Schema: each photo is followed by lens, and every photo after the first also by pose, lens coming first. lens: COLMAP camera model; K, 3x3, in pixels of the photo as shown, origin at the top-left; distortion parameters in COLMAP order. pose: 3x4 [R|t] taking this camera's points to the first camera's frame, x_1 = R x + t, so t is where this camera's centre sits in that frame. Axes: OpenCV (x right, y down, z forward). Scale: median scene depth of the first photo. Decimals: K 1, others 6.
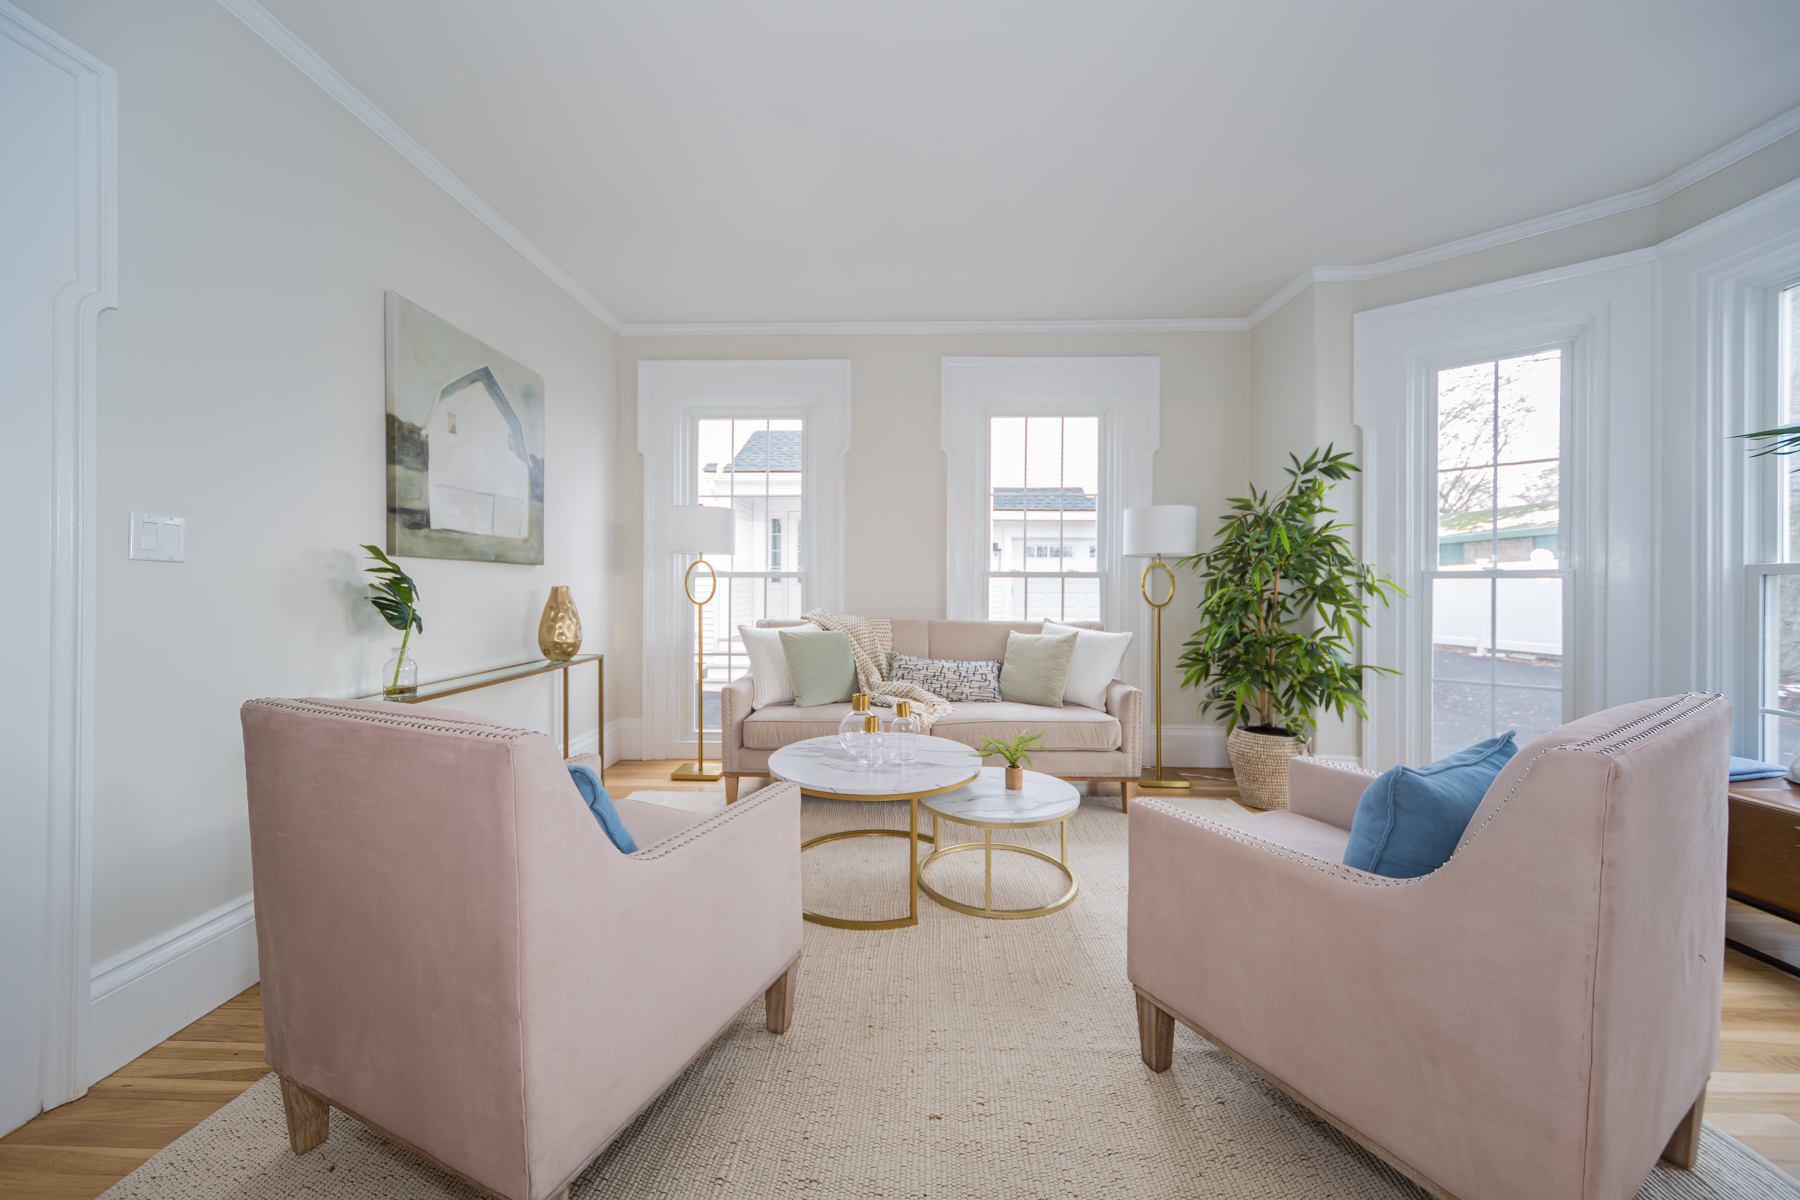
lens RADIAL K [[647.6, 0, 906.8], [0, 647.6, 585.0], [0, 0, 1]] dist [-0.000687, -0.000077]
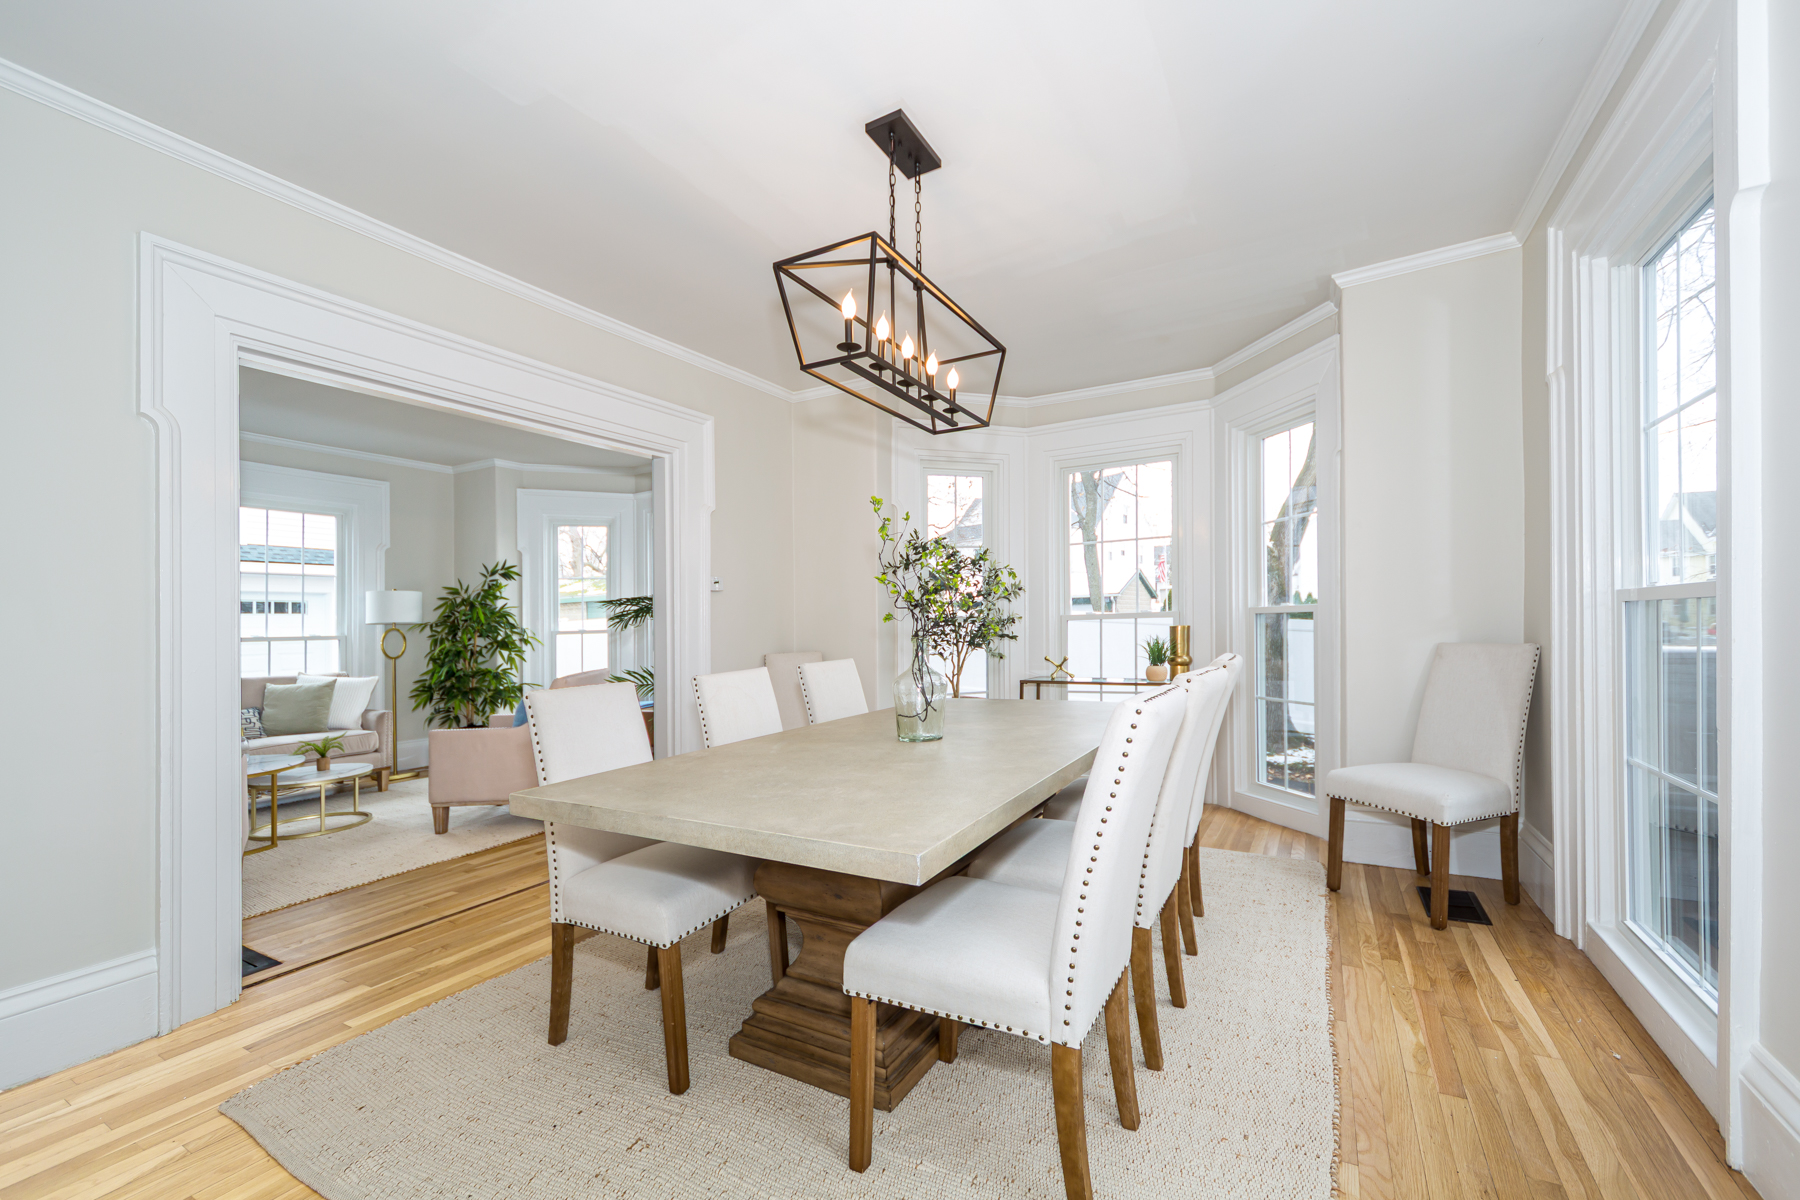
lens RADIAL K [[711.9, 0, 900.0], [0, 711.9, 600.0], [0, 0, 1]] dist [-0.000460, 0.000078]
pose [[0.470478, 0.015076, 0.882283, -0.566914], [0.027649, 0.999111, -0.031817, -0.017650], [-0.881978, 0.039363, 0.469643, -0.882786]]
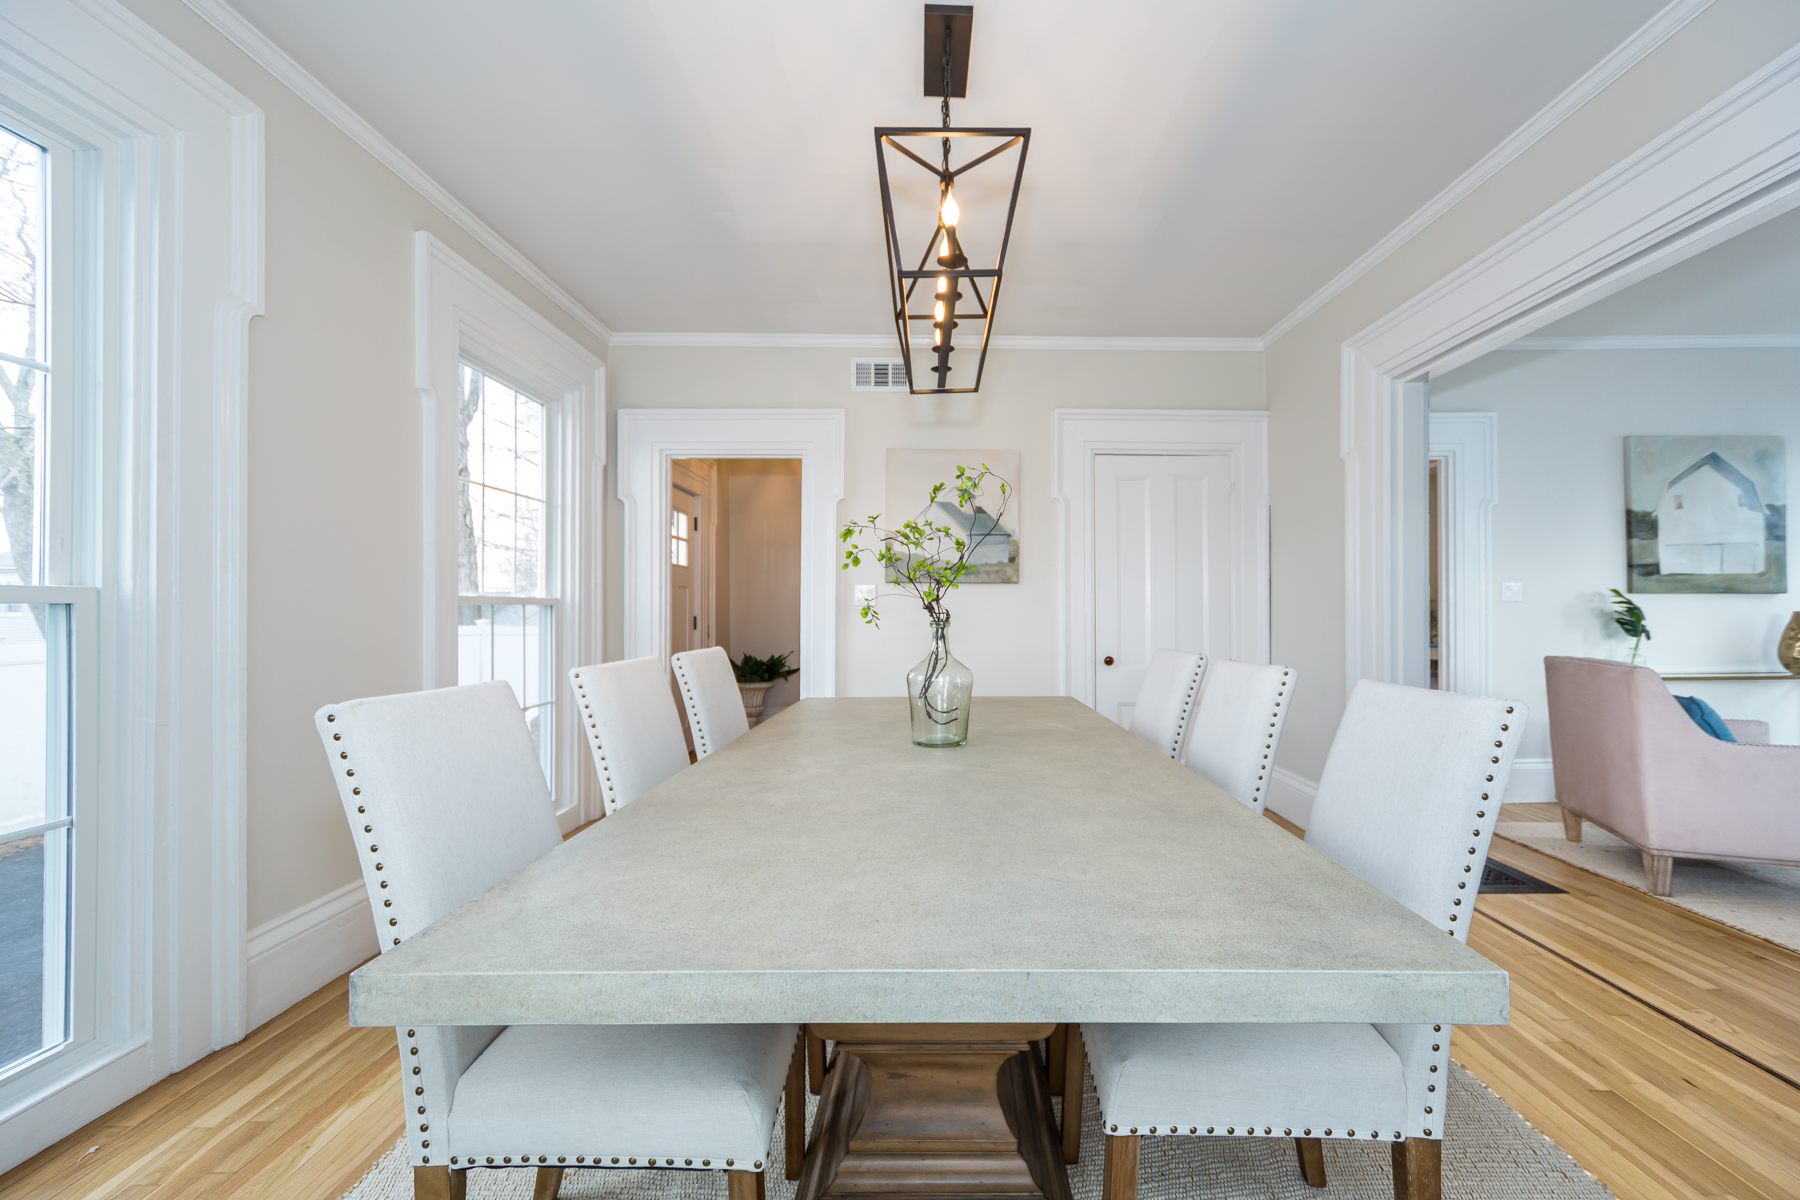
lens RADIAL K [[675.5, 0, 907.7], [0, 675.5, 607.6], [0, 0, 1]] dist [-0.001107, -0.000199]
pose [[0.016346, -0.007245, -0.999840, 0.606646], [0.005282, 0.999960, -0.007160, -0.004035], [0.999852, -0.005164, 0.016384, -0.593497]]
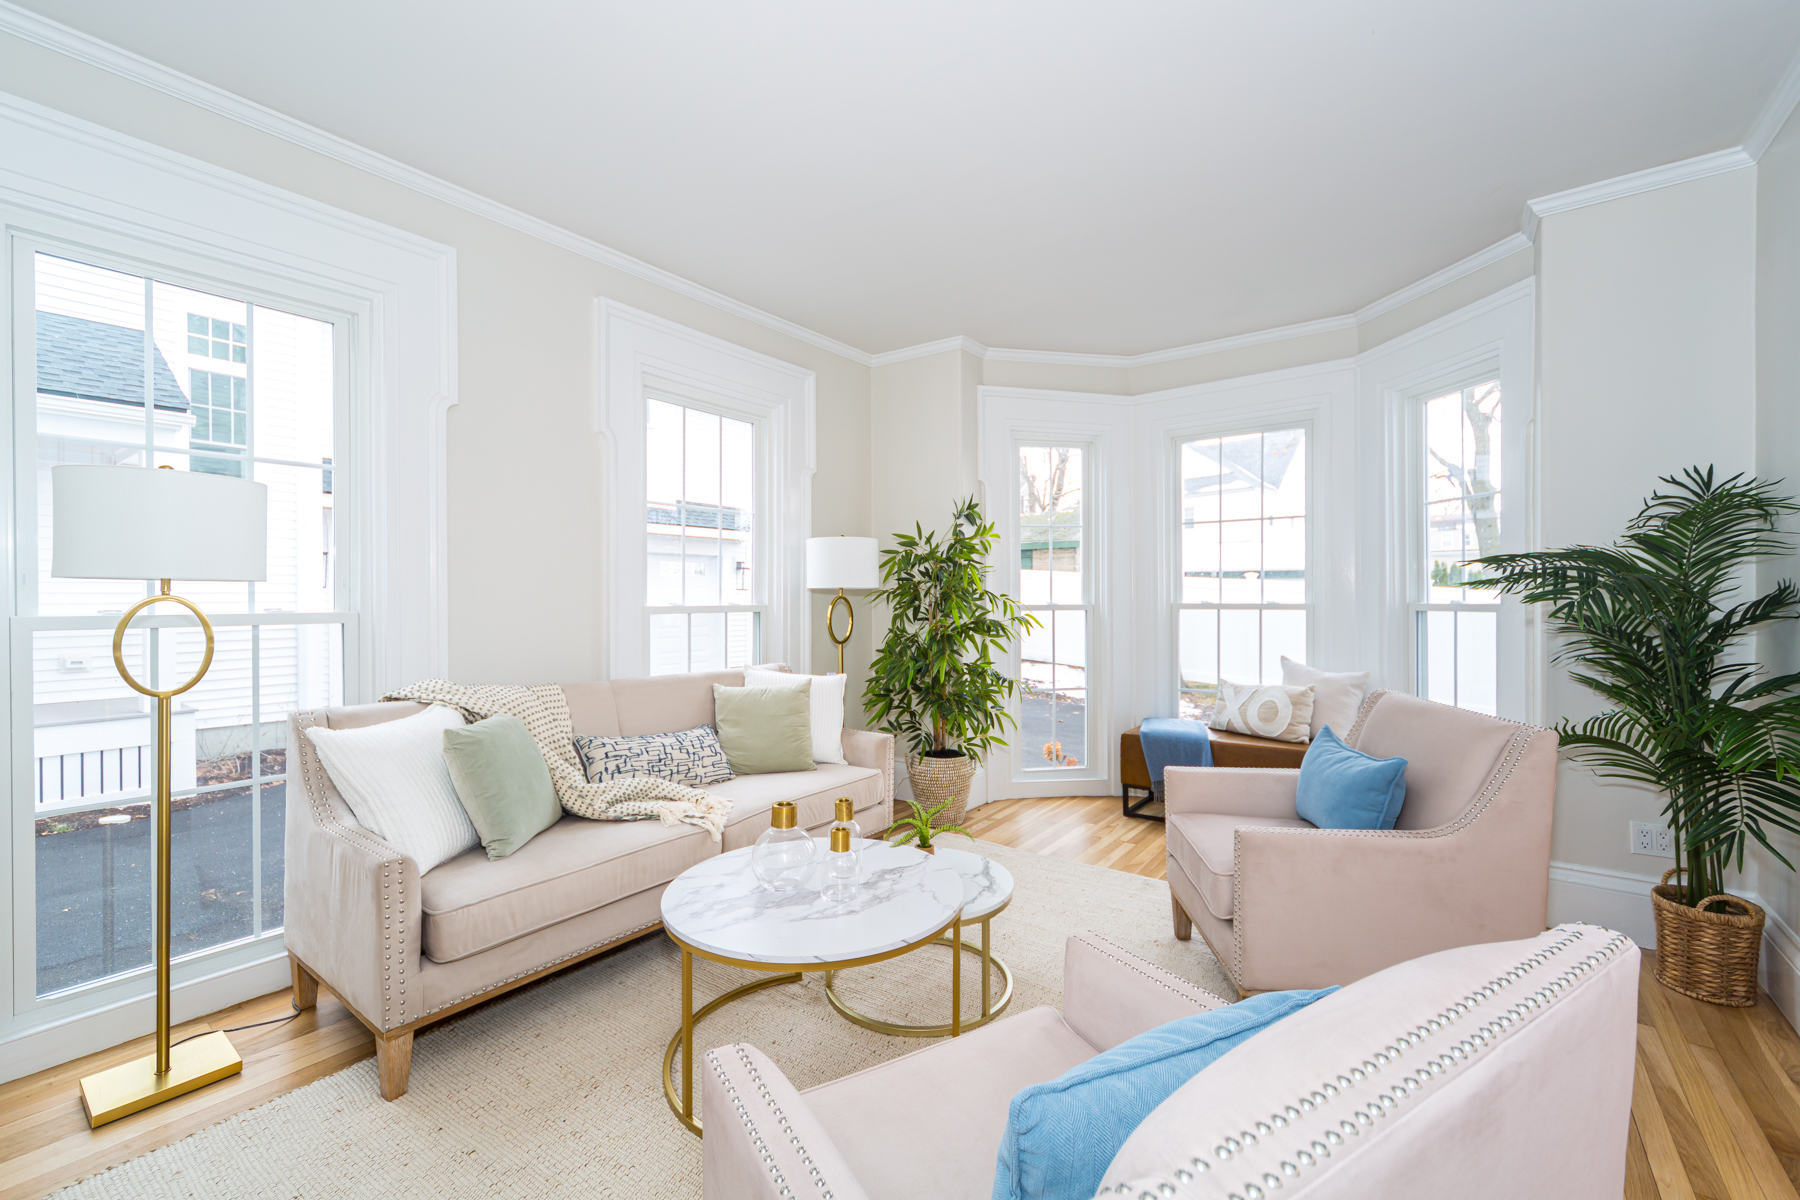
lens RADIAL K [[733.0, 0, 895.9], [0, 733.0, 608.4], [0, 0, 1]] dist [0.002150, 0.000237]
pose [[0.586550, -0.012062, 0.809823, -0.485881], [0.014553, 0.999885, 0.004353, -0.024675], [-0.809782, 0.009232, 0.586658, 0.358009]]
